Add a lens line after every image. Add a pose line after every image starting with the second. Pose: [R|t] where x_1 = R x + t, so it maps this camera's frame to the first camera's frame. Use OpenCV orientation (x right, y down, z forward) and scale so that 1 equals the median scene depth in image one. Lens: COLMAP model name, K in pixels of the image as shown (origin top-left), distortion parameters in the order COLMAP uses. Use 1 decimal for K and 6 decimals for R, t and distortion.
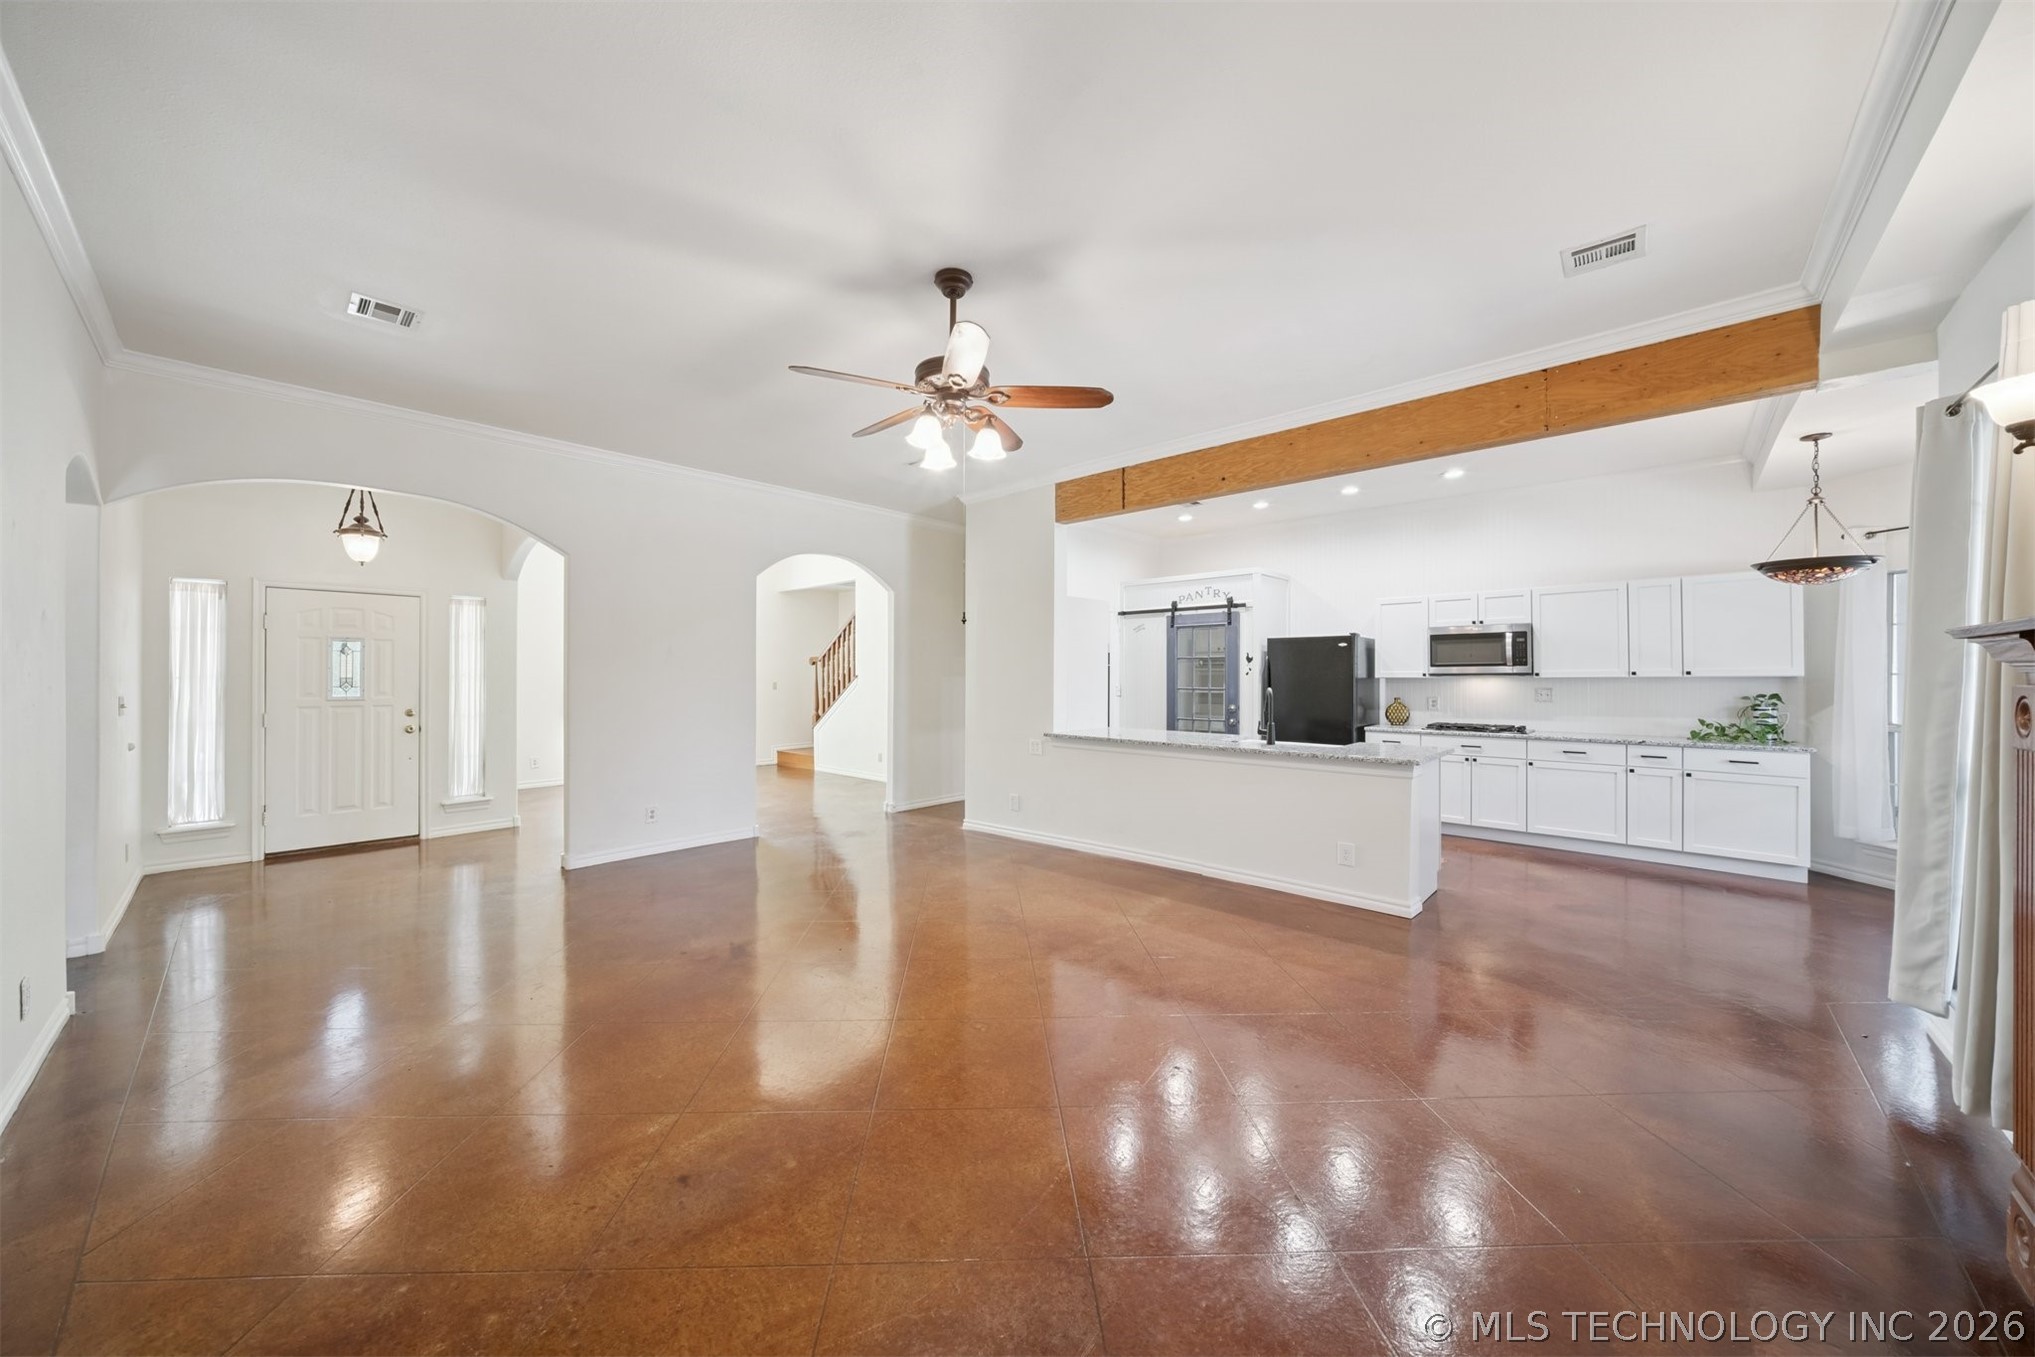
lens RADIAL K [[714.9, 0, 1004.2], [0, 714.9, 671.5], [0, 0, 1]] dist [0.000544, 0.001338]
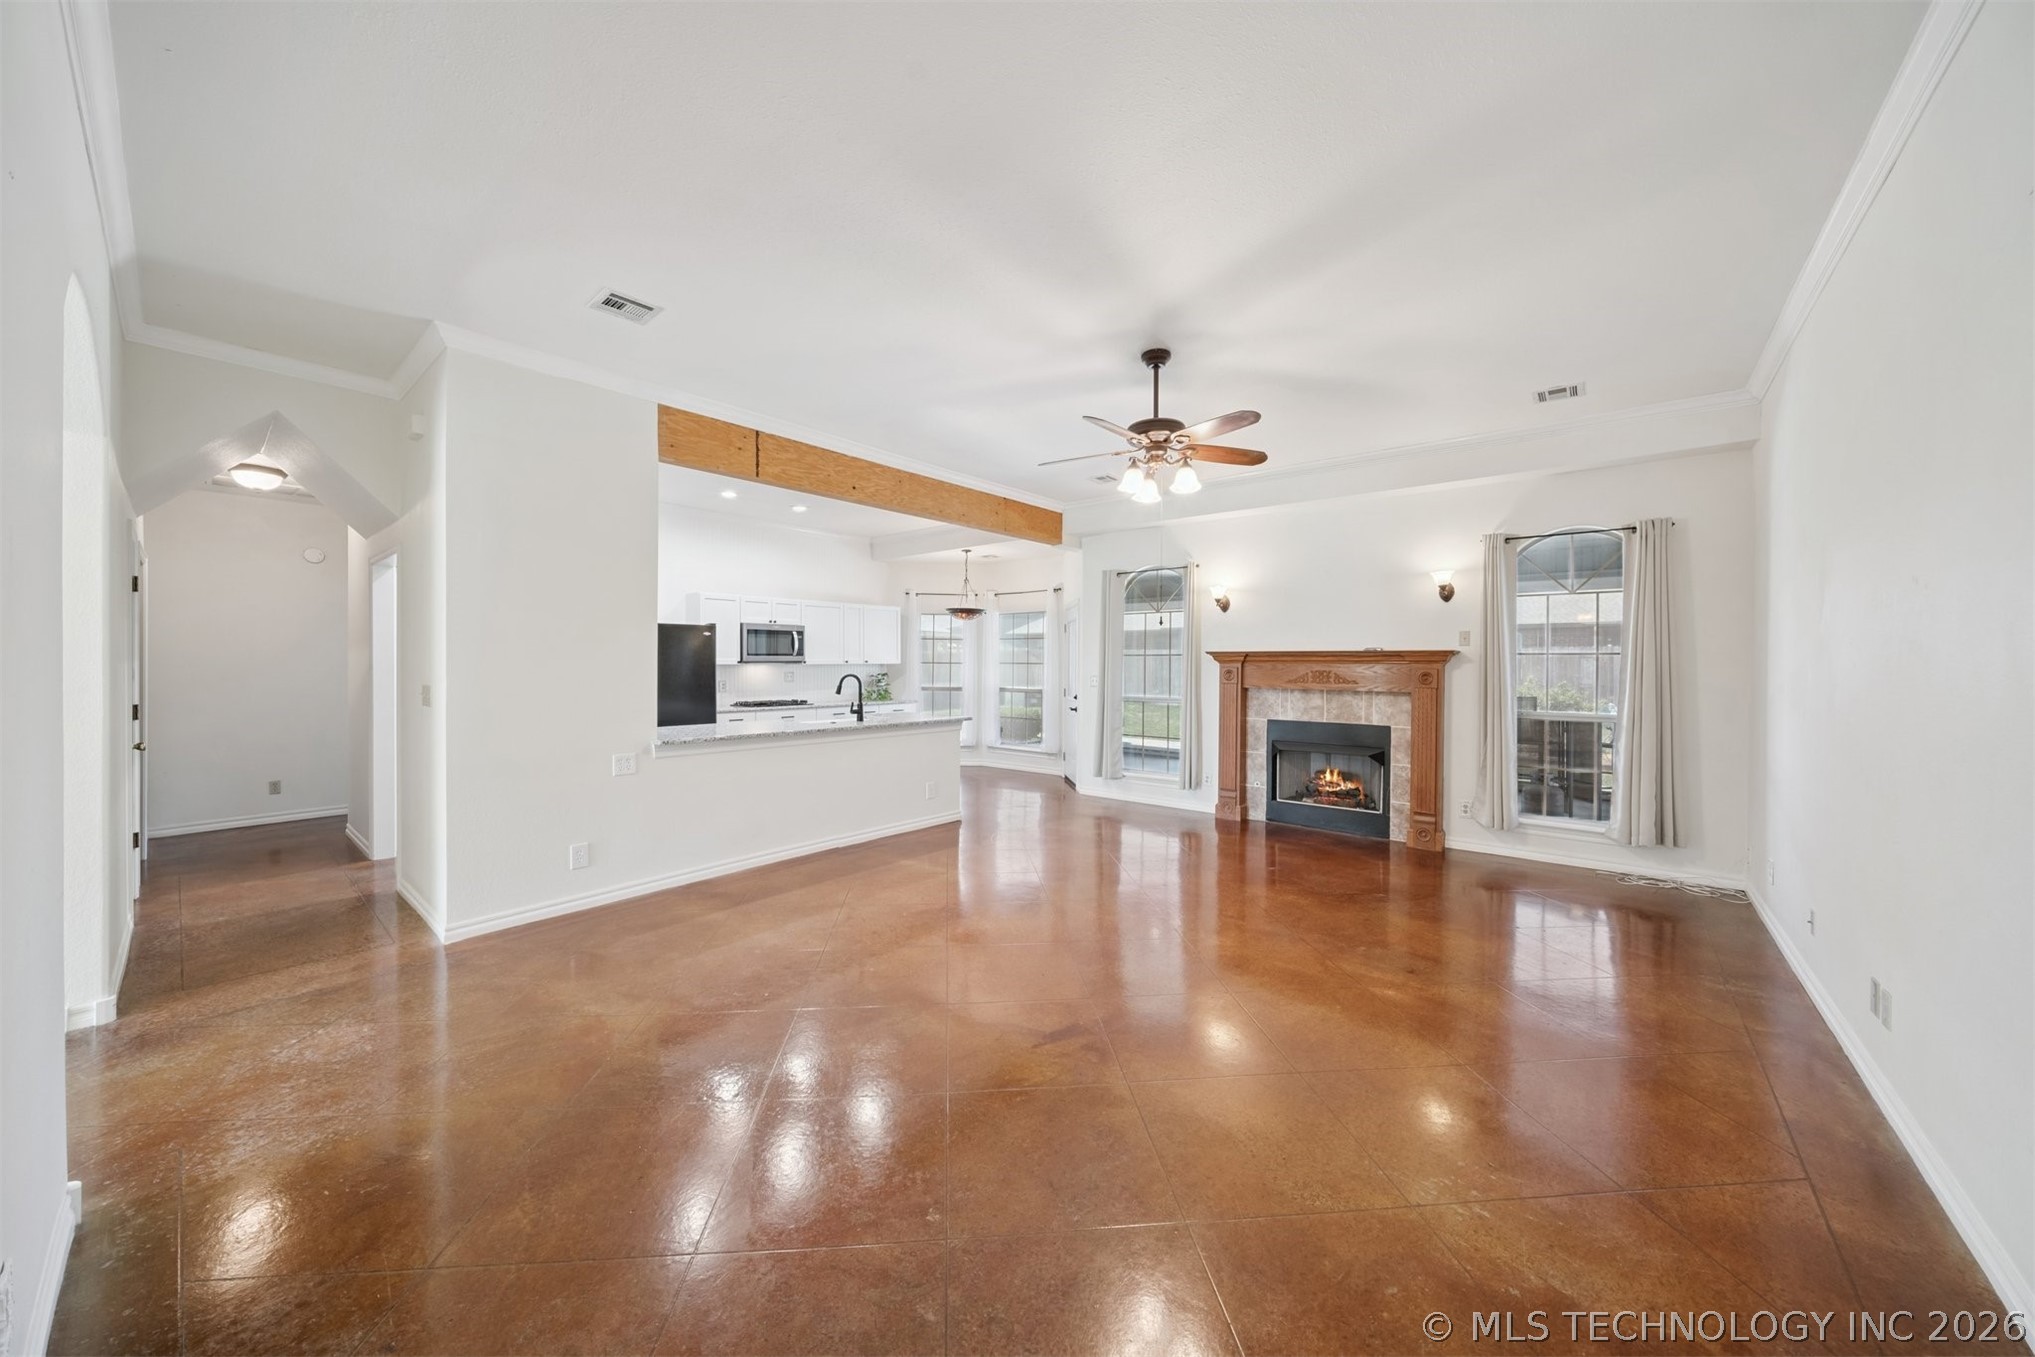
lens RADIAL K [[714.9, 0, 1001.8], [0, 714.9, 667.4], [0, 0, 1]] dist [0.000544, 0.001338]
pose [[-0.052177, -0.005441, 0.998623, -0.748847], [-0.011216, 0.999925, 0.004862, 0.003988], [-0.998575, -0.010947, -0.052234, 0.746896]]
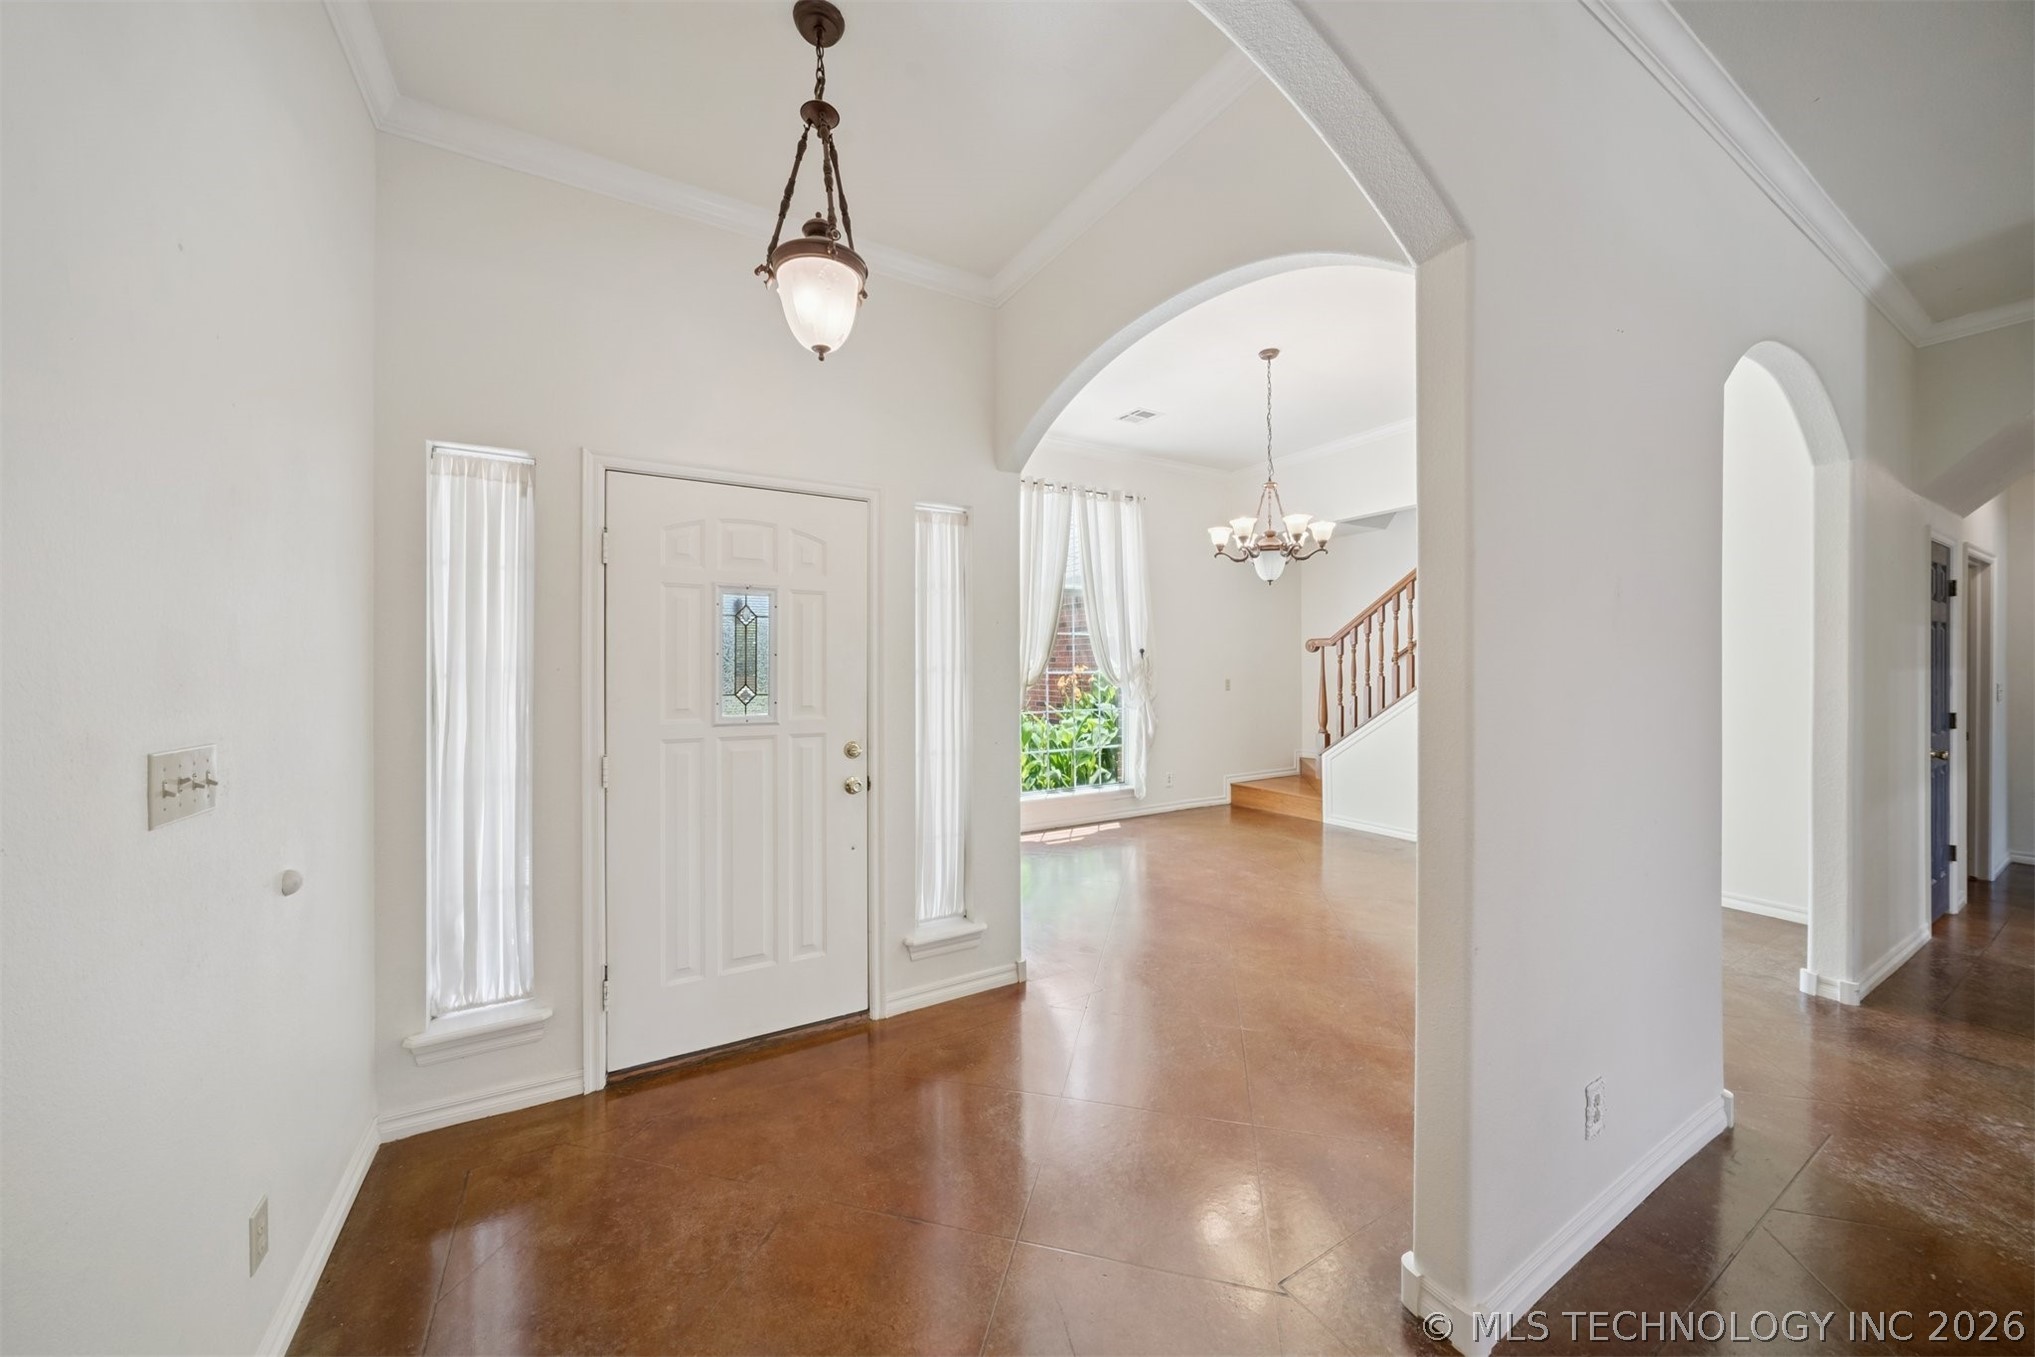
lens RADIAL K [[714.9, 0, 1007.5], [0, 714.9, 666.9], [0, 0, 1]] dist [0.000544, 0.001338]
pose [[0.959281, -0.004546, -0.282416, -0.670940], [0.005265, 0.999985, 0.001787, 0.004052], [0.282403, -0.003201, 0.959290, 0.648873]]
